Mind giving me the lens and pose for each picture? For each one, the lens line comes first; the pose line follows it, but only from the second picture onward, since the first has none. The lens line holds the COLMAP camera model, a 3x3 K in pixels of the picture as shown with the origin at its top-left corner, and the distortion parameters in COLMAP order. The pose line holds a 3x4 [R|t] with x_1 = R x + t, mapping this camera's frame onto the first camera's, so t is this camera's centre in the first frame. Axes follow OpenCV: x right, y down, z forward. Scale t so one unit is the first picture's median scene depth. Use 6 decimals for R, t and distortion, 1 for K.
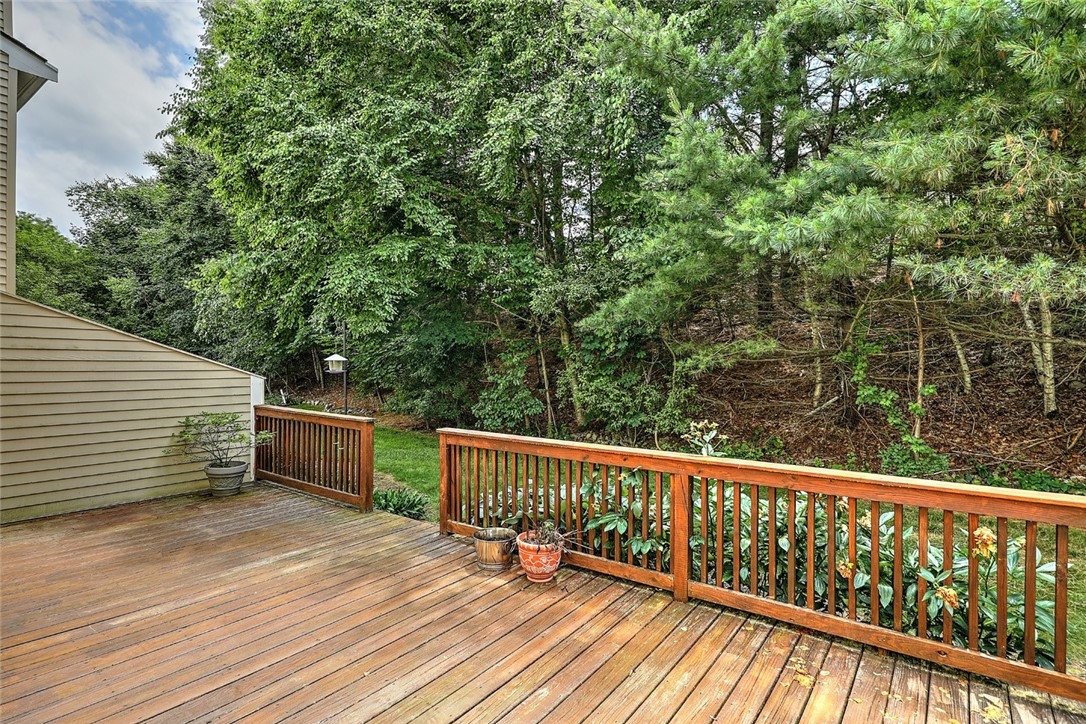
lens RADIAL K [[550.4, 0, 543.5], [0, 550.4, 360.1], [0, 0, 1]] dist [0.003533, 0.000073]
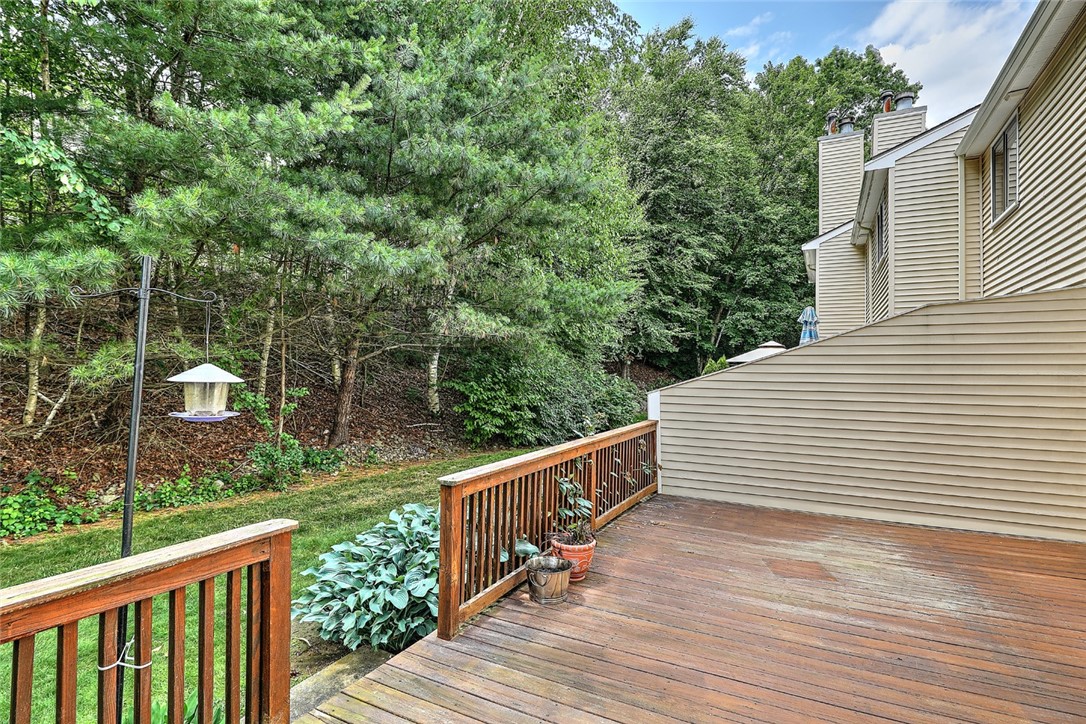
lens RADIAL K [[550.4, 0, 543.4], [0, 550.4, 365.6], [0, 0, 1]] dist [0.003533, 0.000073]
pose [[-0.154352, 0.010932, 0.987955, -0.743978], [-0.016655, 0.999768, -0.013665, -0.008714], [-0.987875, -0.018563, -0.154134, 0.849257]]
